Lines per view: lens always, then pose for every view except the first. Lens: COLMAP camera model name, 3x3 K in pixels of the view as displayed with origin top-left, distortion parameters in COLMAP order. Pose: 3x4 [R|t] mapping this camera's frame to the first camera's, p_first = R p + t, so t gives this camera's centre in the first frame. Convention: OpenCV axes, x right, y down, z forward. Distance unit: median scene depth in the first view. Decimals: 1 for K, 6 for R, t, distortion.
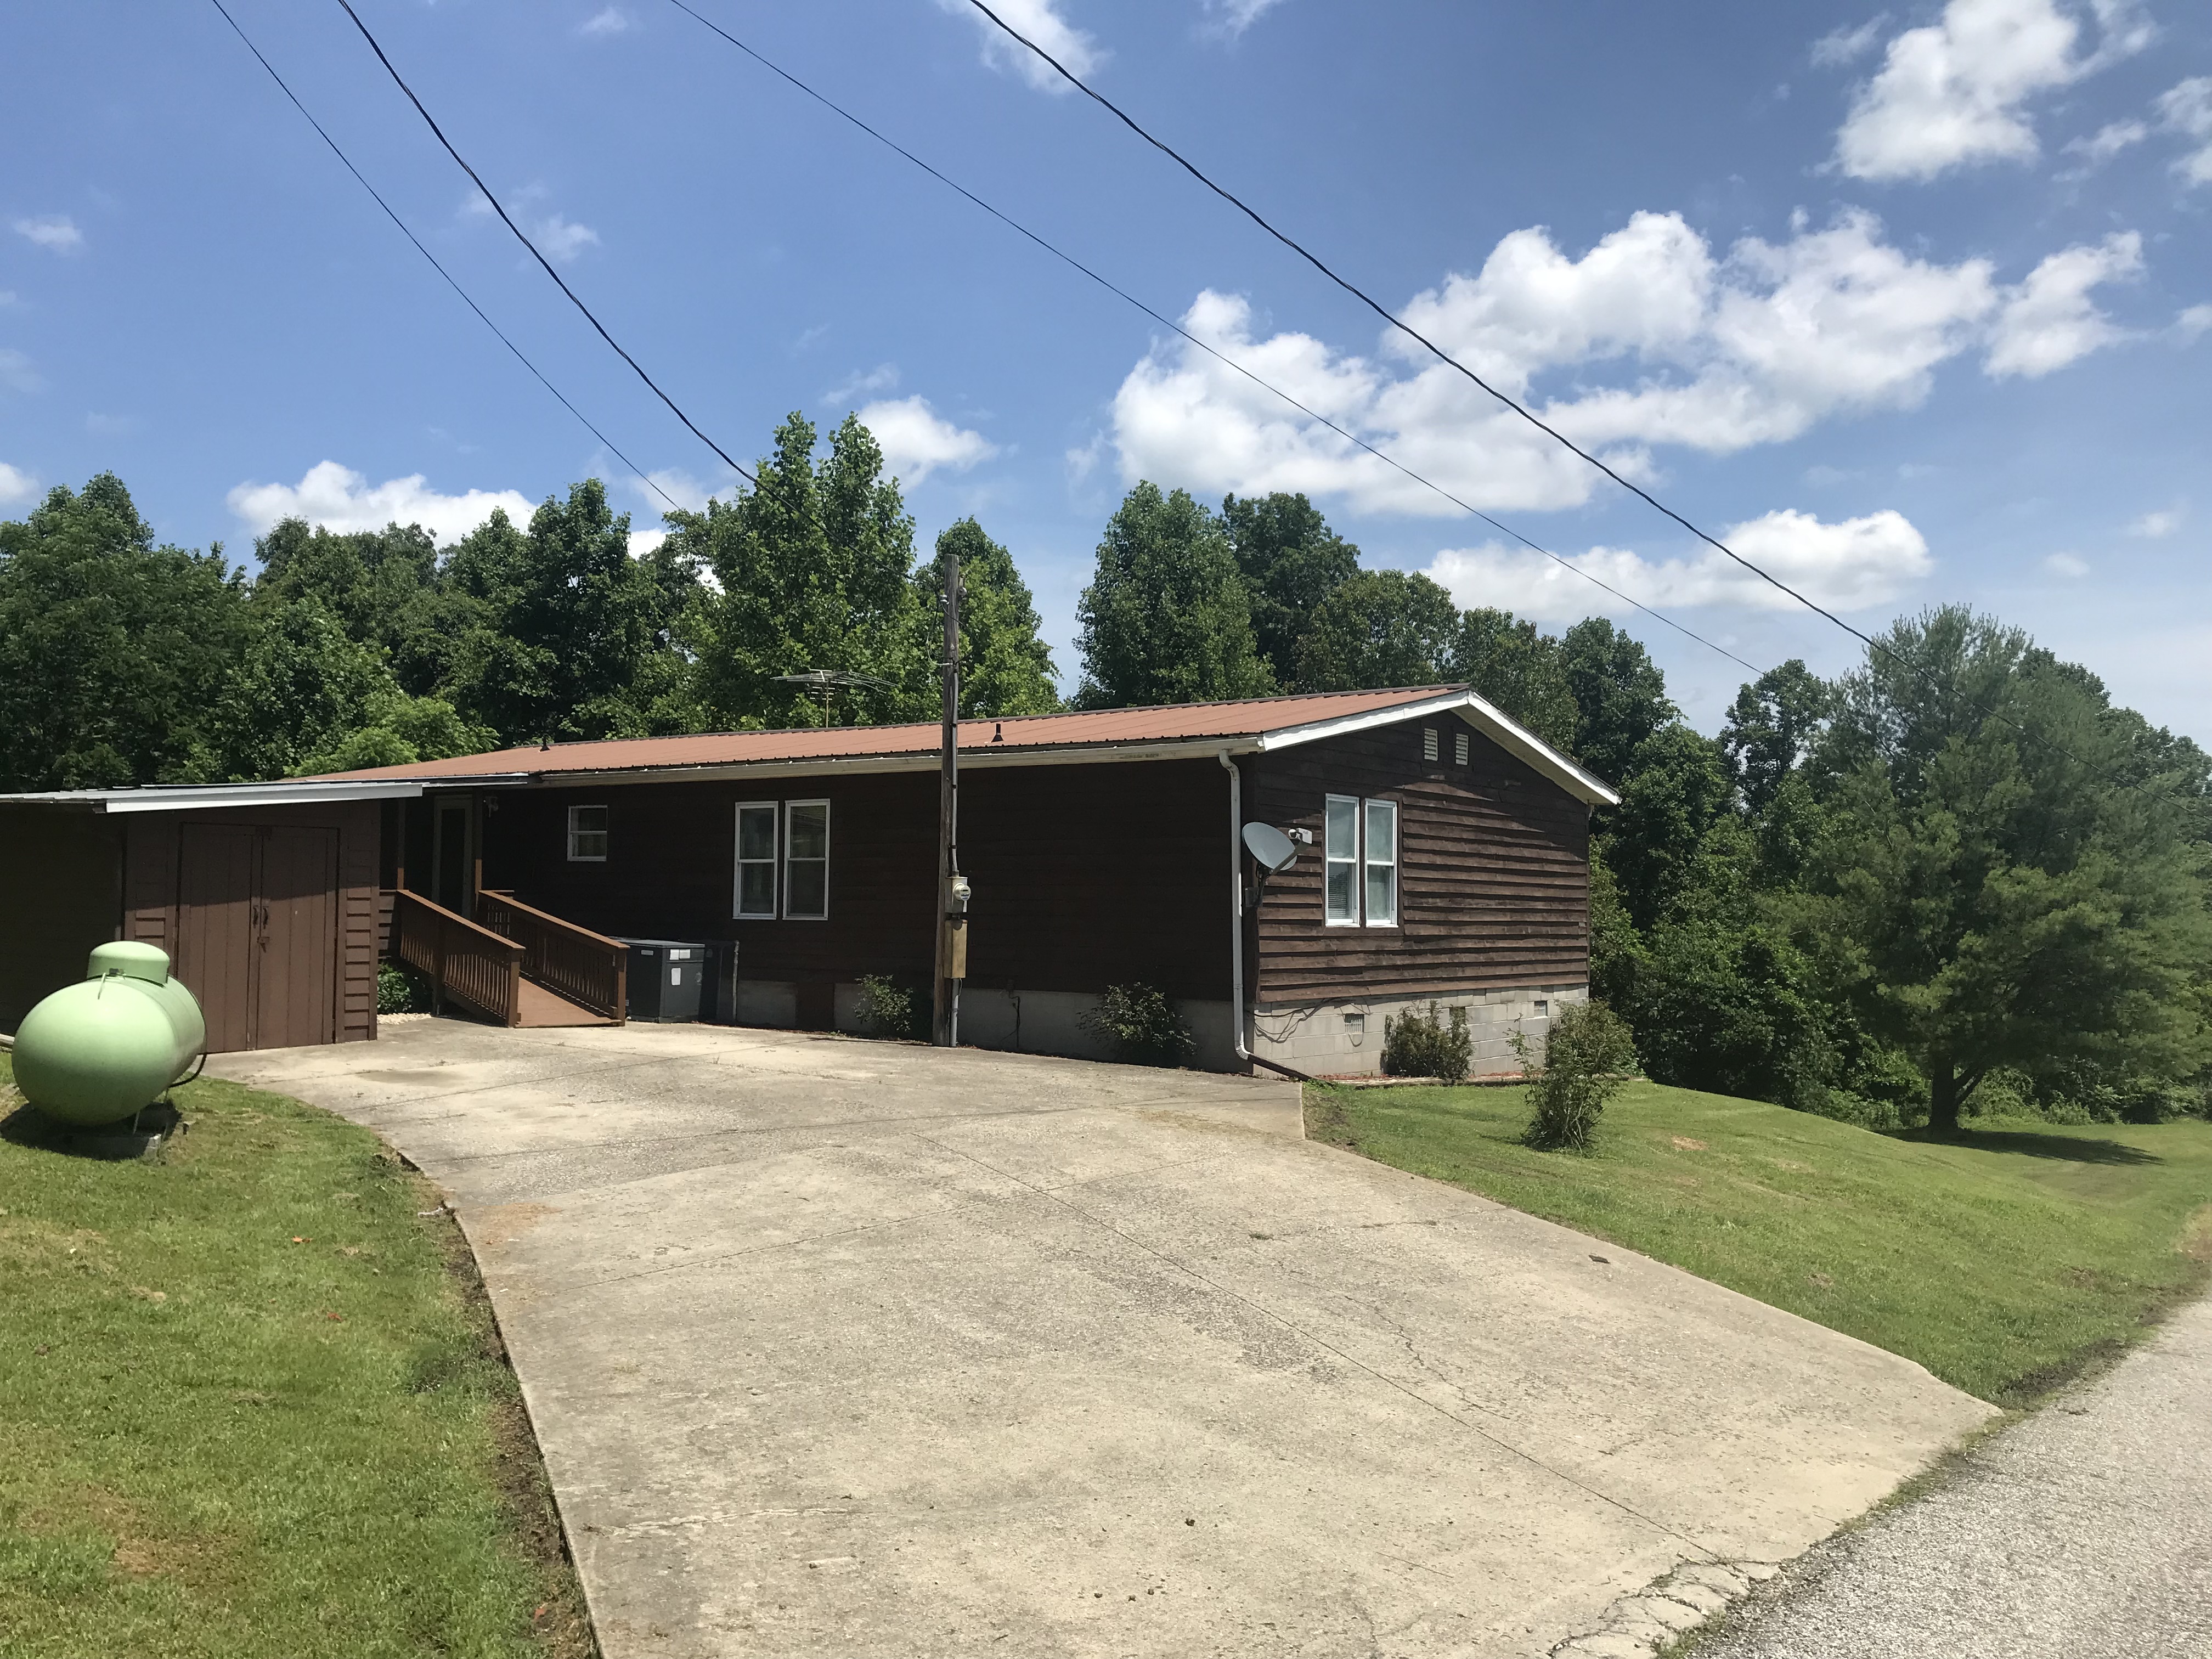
lens RADIAL K [[1789.5, 0, 1106.1], [0, 1789.5, 757.9], [0, 0, 1]] dist [0.092993, -0.191359]
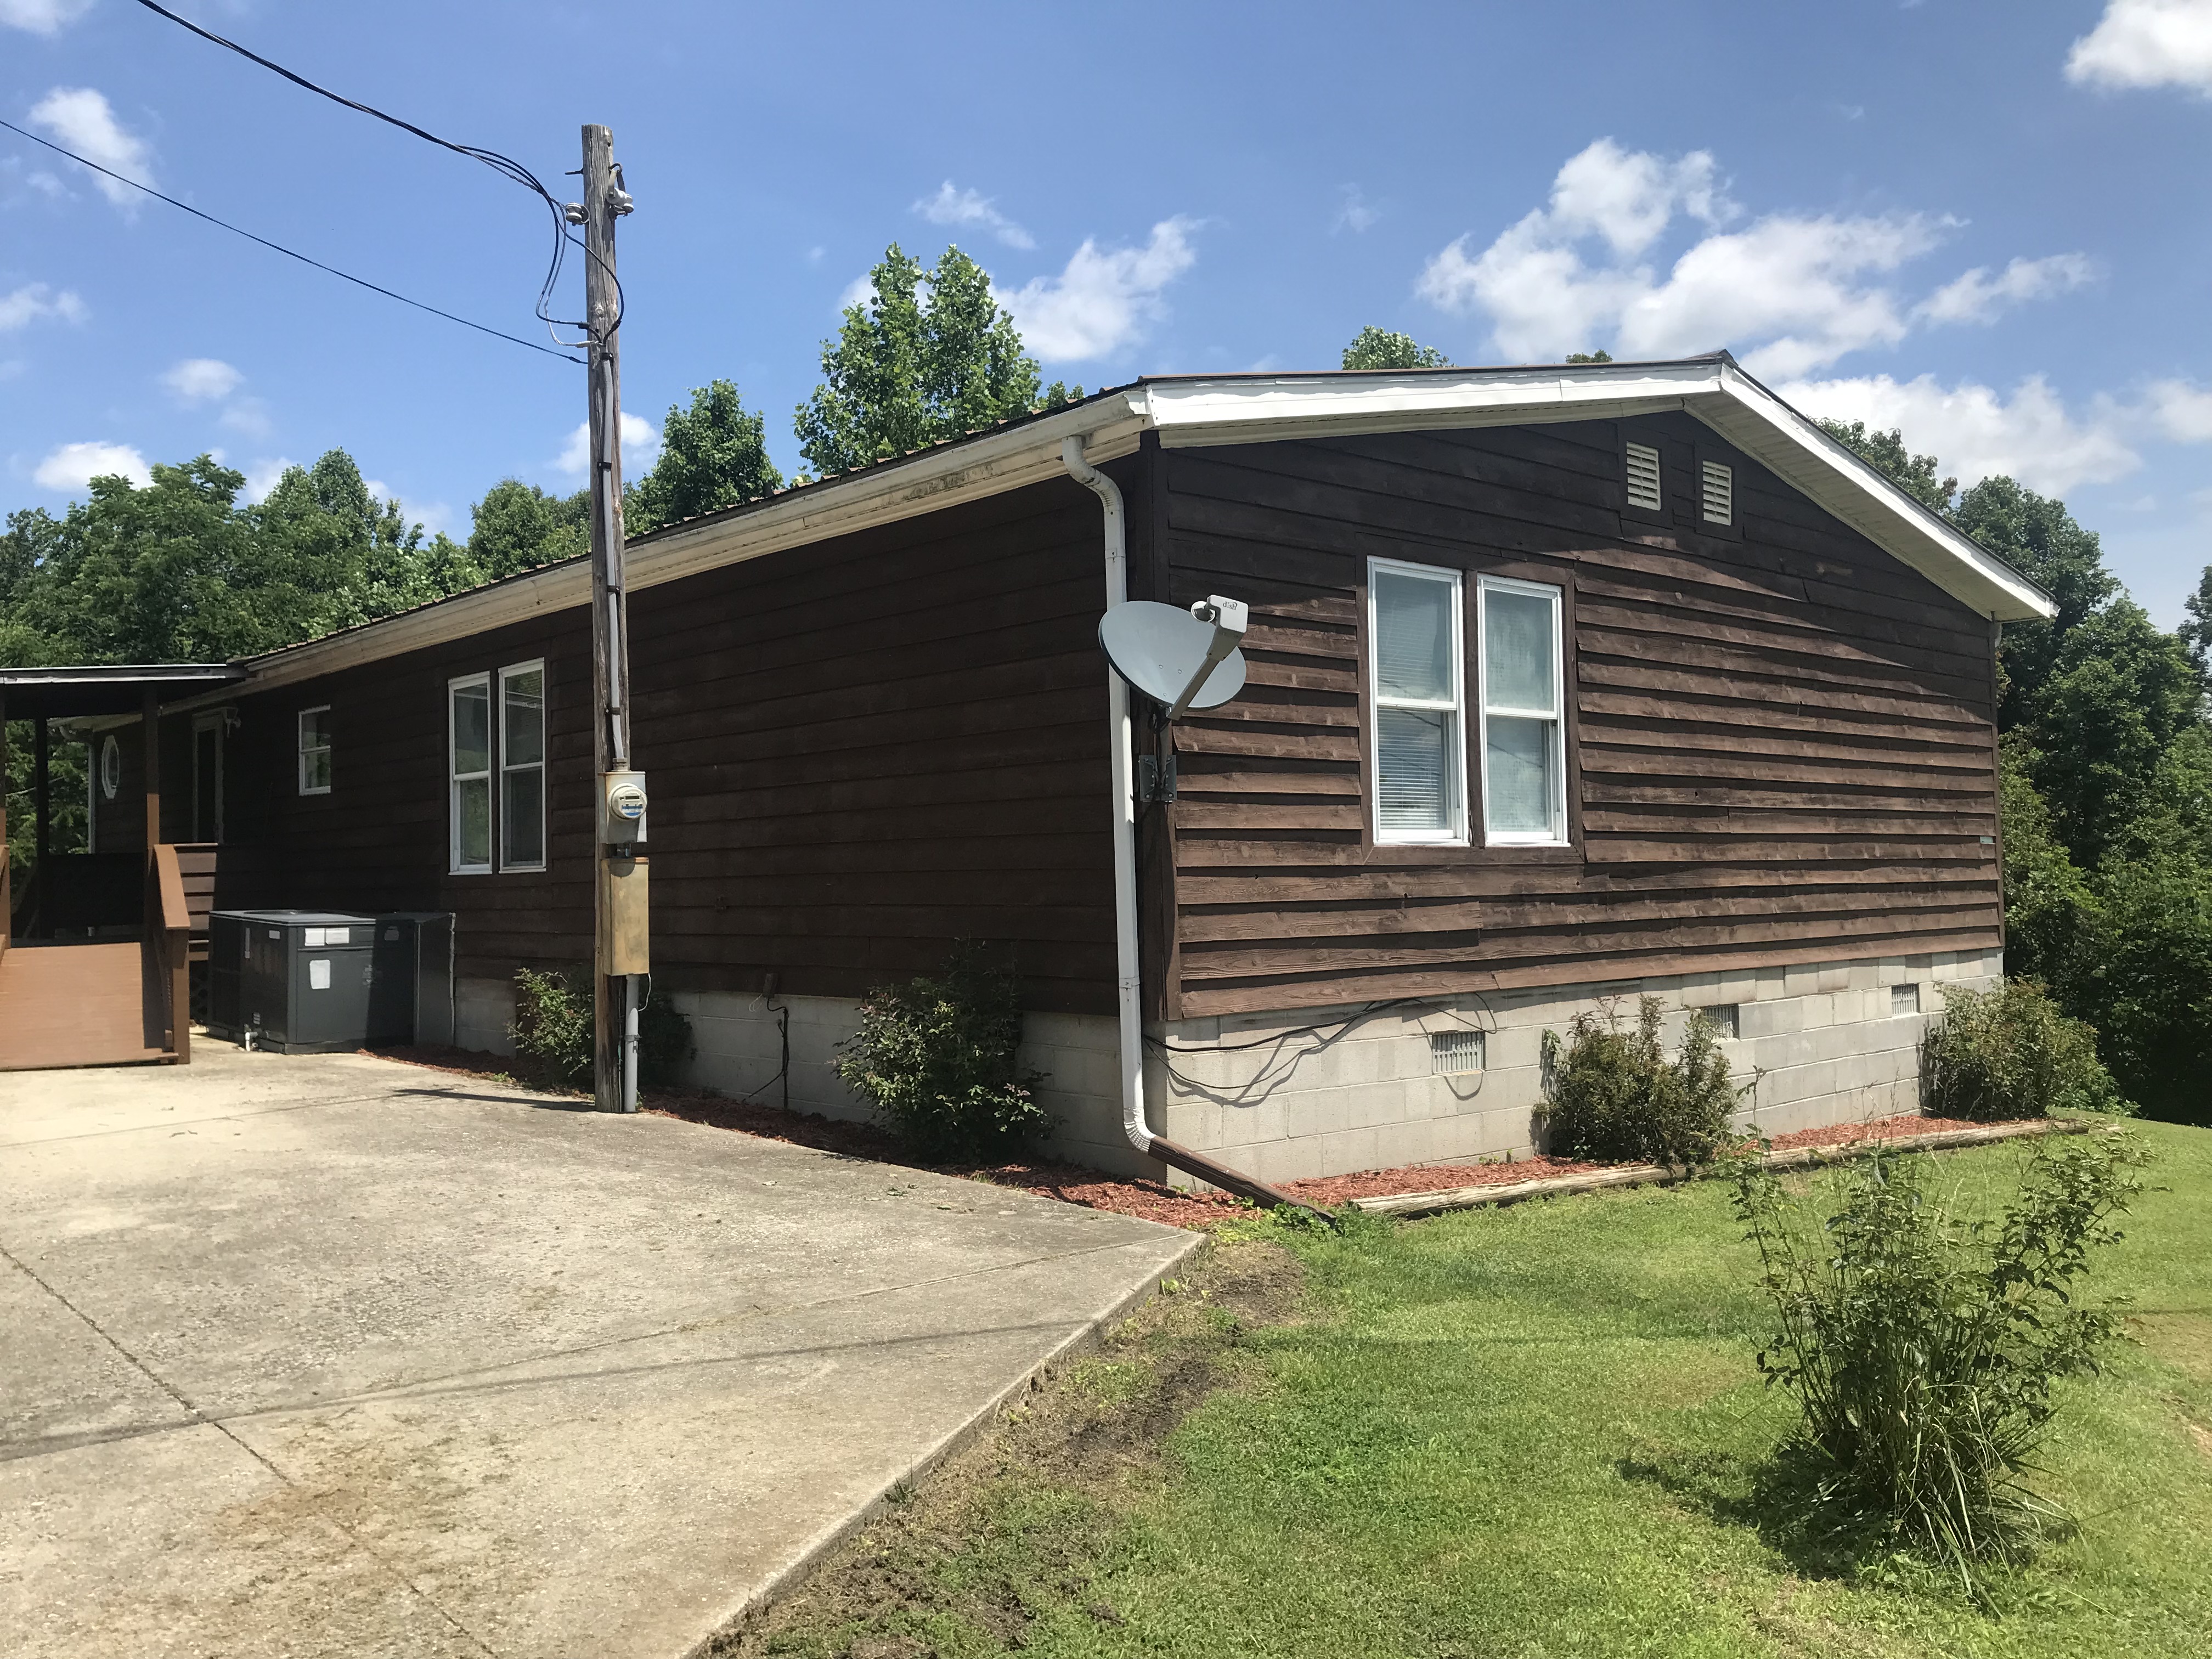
lens RADIAL K [[1786.9, 0, 1117.0], [0, 1786.9, 800.9], [0, 0, 1]] dist [0.011252, -0.046527]
pose [[0.978722, -0.039001, -0.201452, 0.140665], [0.046831, 0.998316, 0.034248, 0.060120], [0.199777, -0.042953, 0.978900, 0.507381]]
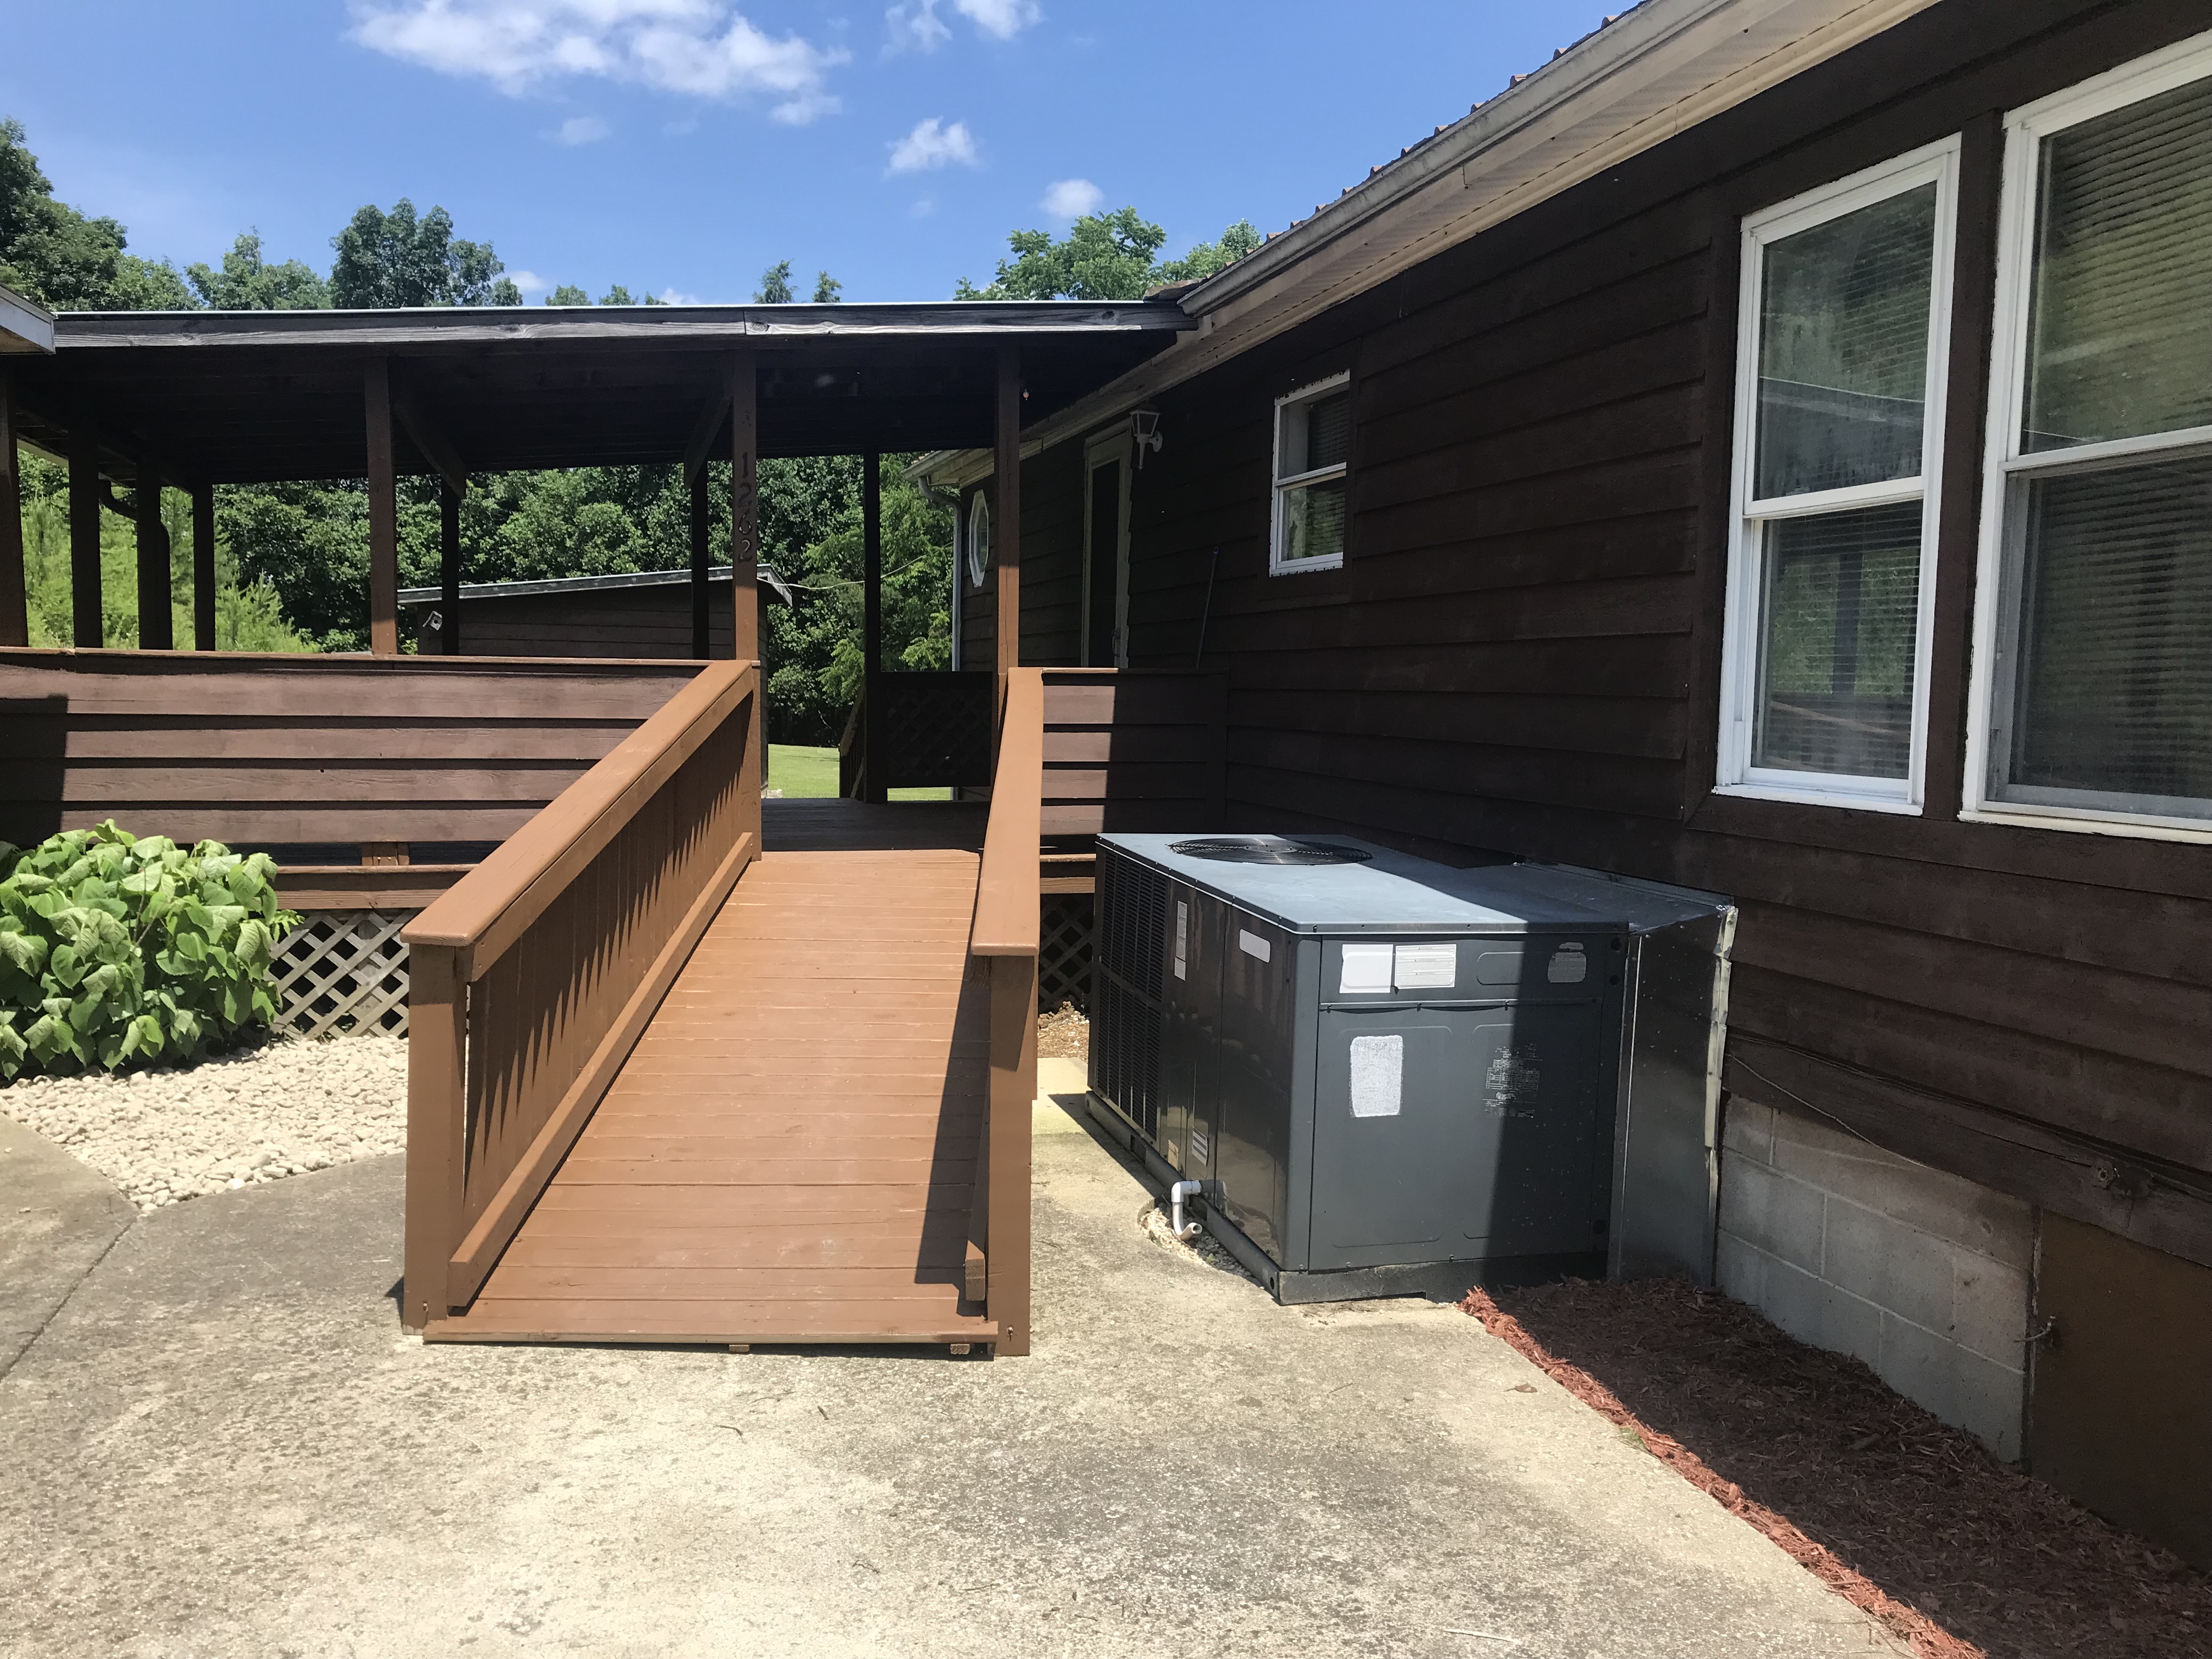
lens RADIAL K [[1775.2, 0, 1098.2], [0, 1775.2, 772.4], [0, 0, 1]] dist [0.036502, -0.035414]
pose [[0.776481, 0.035974, -0.629113, -0.147661], [0.037229, 0.994006, 0.102790, 0.069178], [0.629040, -0.103236, 0.770487, 0.871863]]
